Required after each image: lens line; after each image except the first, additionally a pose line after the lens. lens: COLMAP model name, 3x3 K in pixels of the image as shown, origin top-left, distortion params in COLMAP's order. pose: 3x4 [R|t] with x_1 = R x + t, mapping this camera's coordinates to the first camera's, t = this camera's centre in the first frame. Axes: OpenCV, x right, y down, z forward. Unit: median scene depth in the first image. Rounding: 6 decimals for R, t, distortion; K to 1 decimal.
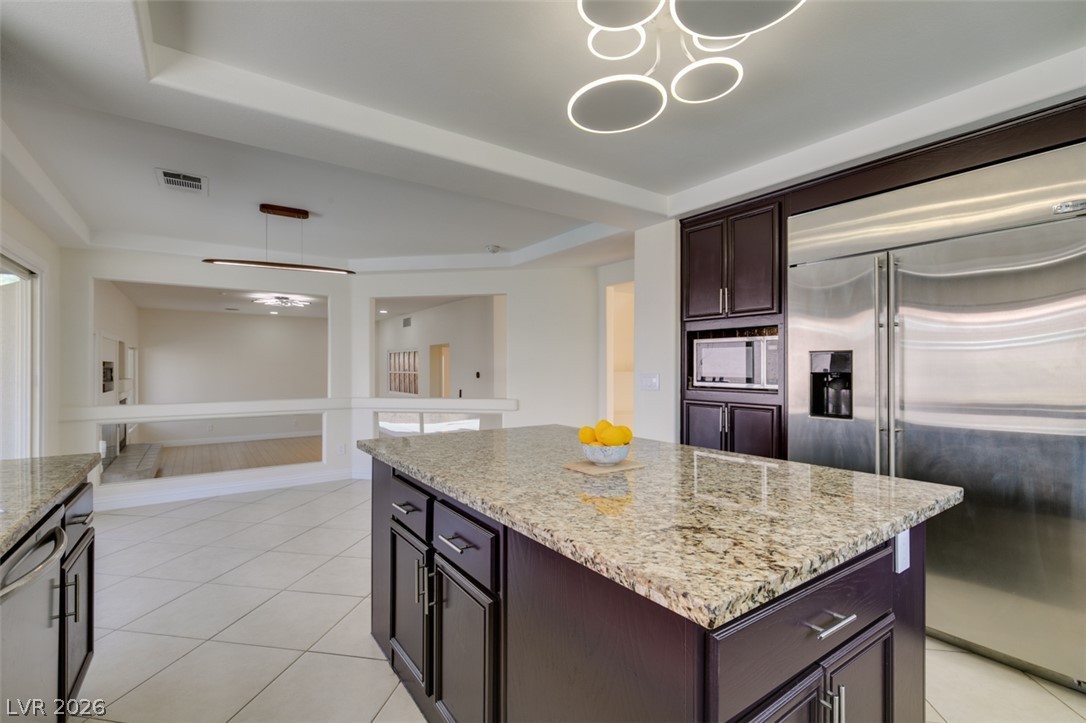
lens RADIAL K [[492.1, 0, 543.6], [0, 492.1, 363.6], [0, 0, 1]] dist [-0.001031, 0.002363]
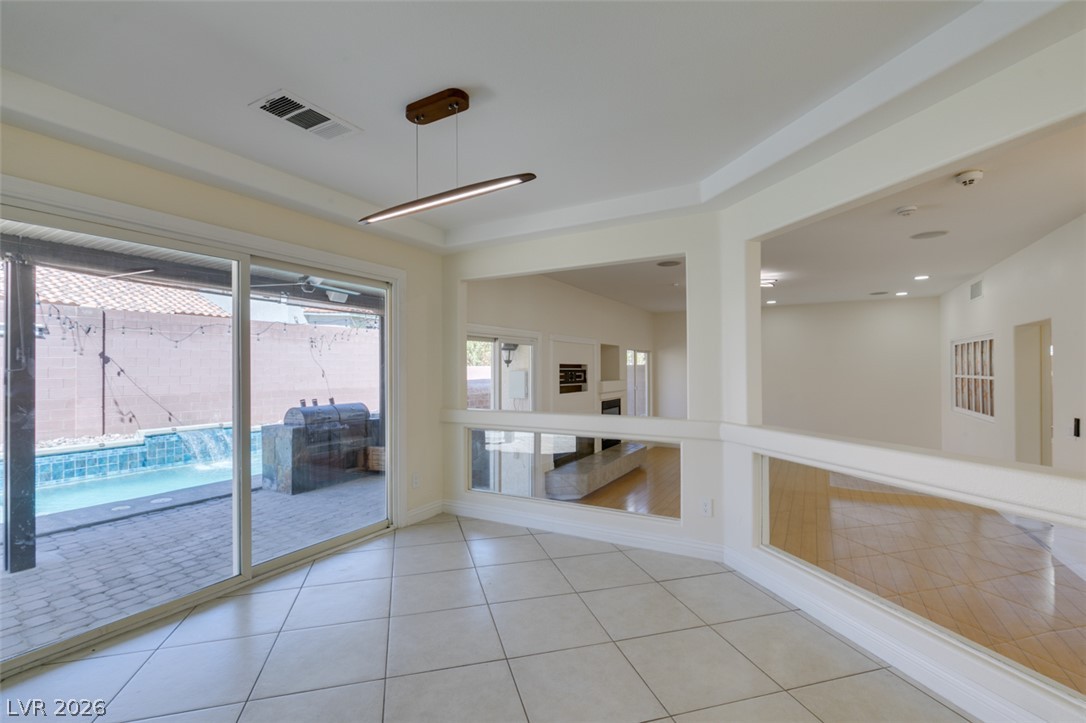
lens RADIAL K [[492.1, 0, 541.6], [0, 492.1, 366.0], [0, 0, 1]] dist [-0.001031, 0.002363]
pose [[0.431376, -0.007778, -0.902139, 0.023515], [0.010373, 0.999939, -0.003661, 0.001548], [0.902113, -0.007779, 0.431430, 0.303810]]
